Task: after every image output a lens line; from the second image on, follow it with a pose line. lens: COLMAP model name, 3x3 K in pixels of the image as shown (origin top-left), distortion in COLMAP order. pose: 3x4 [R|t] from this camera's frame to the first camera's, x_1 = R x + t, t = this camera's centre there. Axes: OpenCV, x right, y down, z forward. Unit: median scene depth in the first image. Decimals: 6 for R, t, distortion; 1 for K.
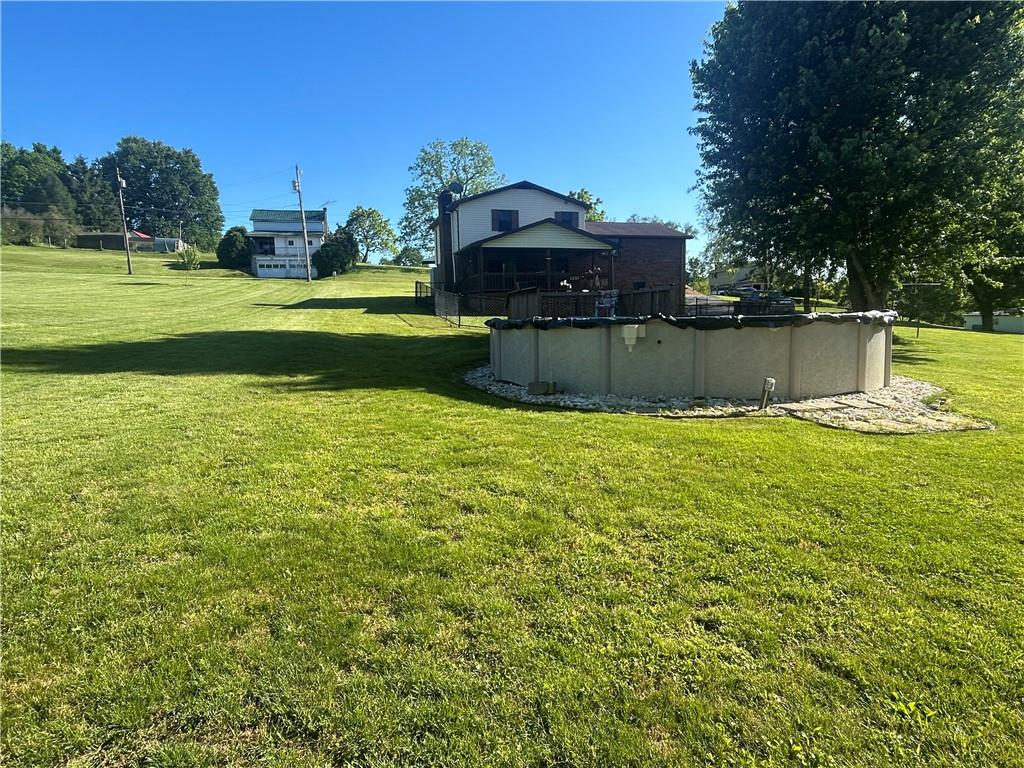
lens RADIAL K [[575.3, 0, 512.0], [0, 575.3, 384.0], [0, 0, 1]] dist [0.002136, 0.000400]
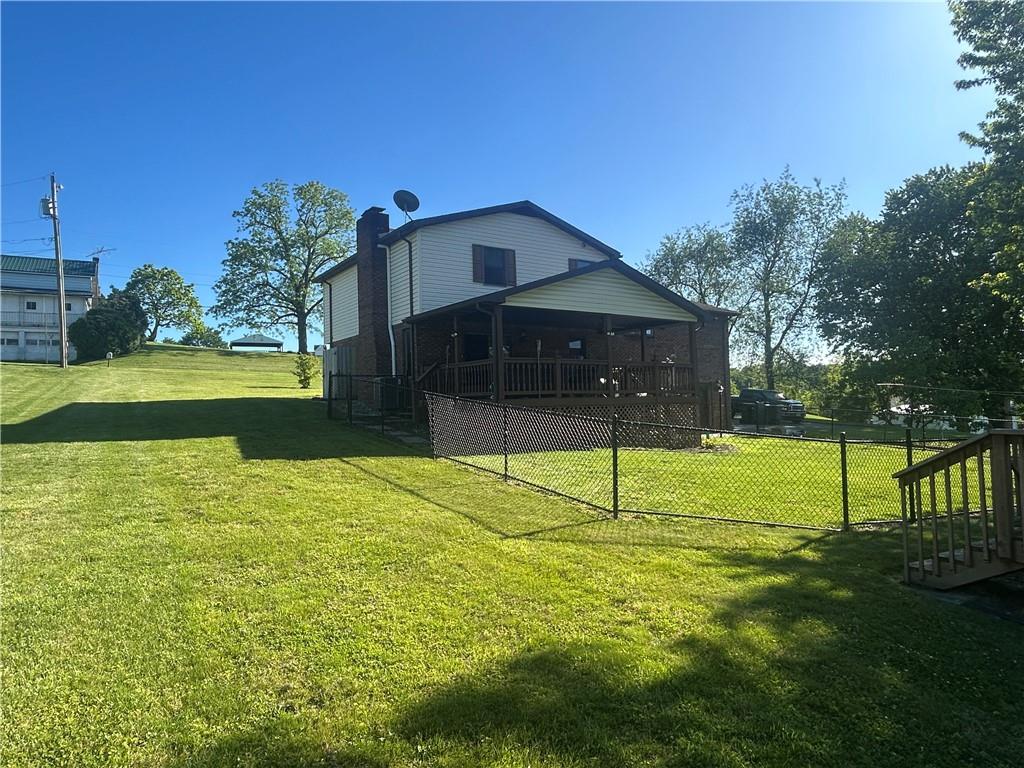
lens RADIAL K [[615.7, 0, 512.0], [0, 615.7, 384.0], [0, 0, 1]] dist [-0.001990, 0.001346]
pose [[0.953708, 0.006181, 0.300672, -0.084427], [0.039659, 0.988472, -0.146117, -0.041725], [-0.298109, 0.151277, 0.942468, 0.221803]]
